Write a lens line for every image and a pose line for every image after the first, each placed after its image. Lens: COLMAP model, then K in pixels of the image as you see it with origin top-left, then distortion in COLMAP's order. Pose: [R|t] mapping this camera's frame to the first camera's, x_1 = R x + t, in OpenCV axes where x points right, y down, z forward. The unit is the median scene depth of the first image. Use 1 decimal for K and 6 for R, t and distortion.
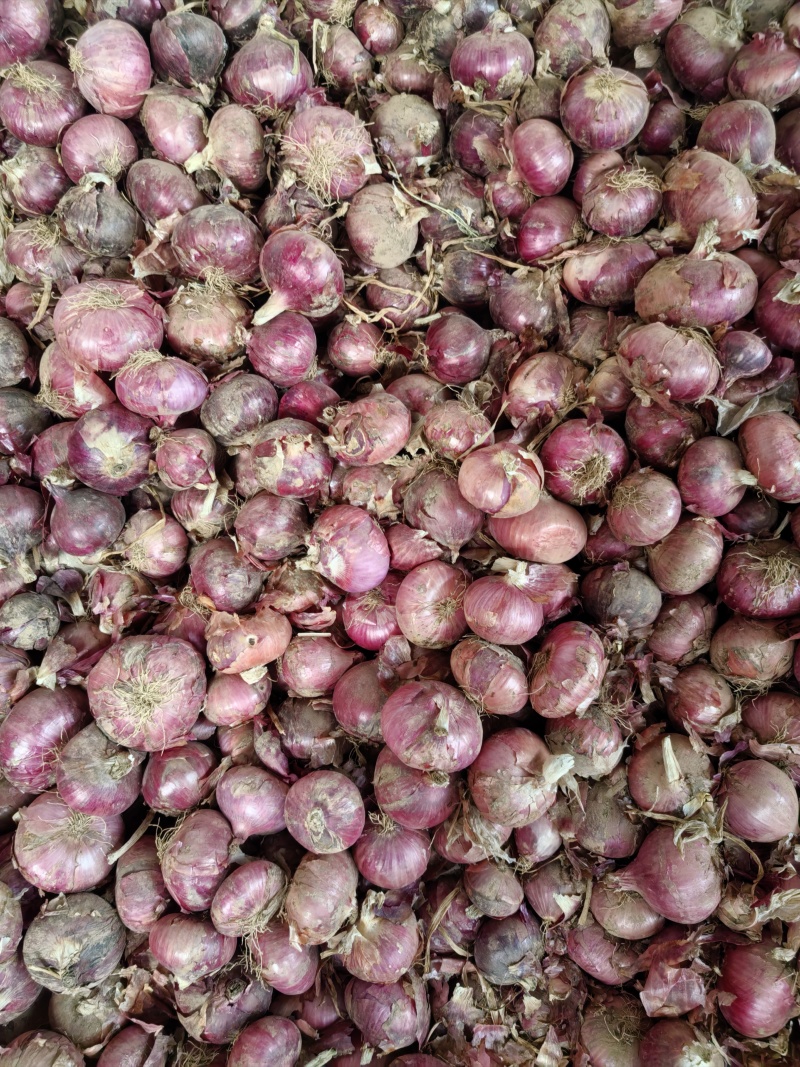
lens RADIAL K [[862.8, 0, 400.0], [0, 862.8, 533.5], [0, 0, 1]] dist [0.026560, -0.086399]
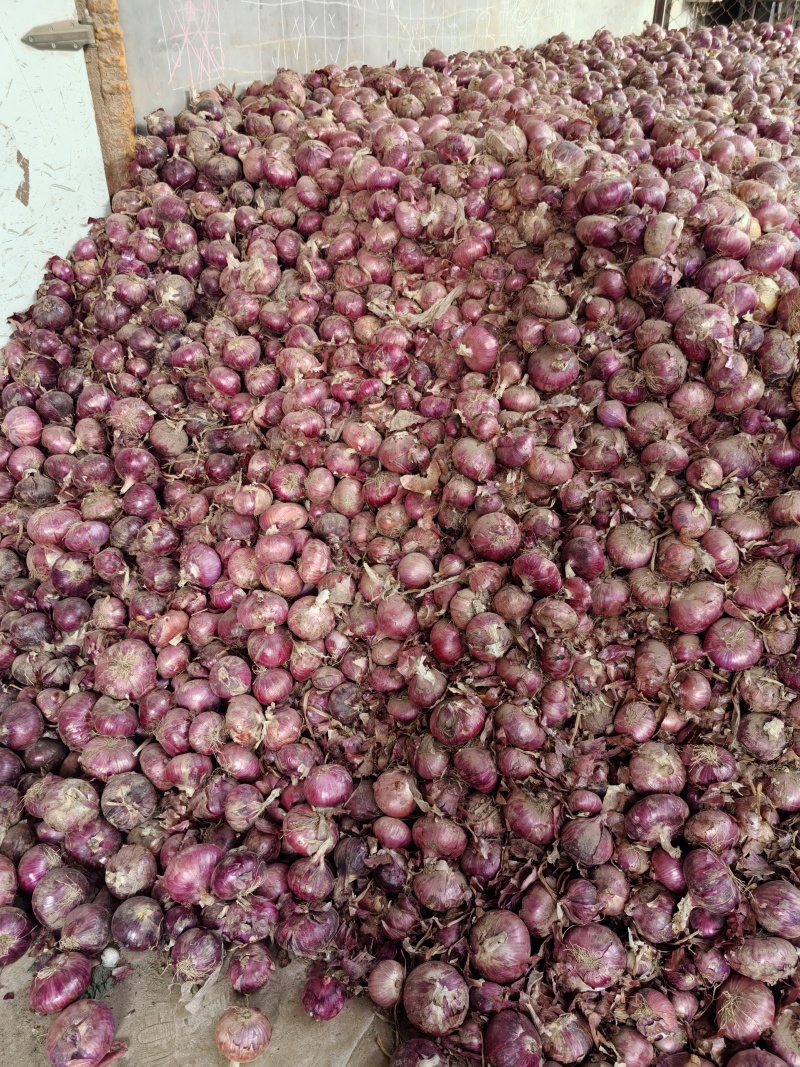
lens RADIAL K [[862.8, 0, 400.0], [0, 862.8, 533.5], [0, 0, 1]] dist [0.026560, -0.086399]
pose [[0.907867, -0.398957, 0.128880, 0.129930], [0.417655, 0.833761, -0.361120, 0.848671], [0.036616, 0.381676, 0.923571, -0.839952]]
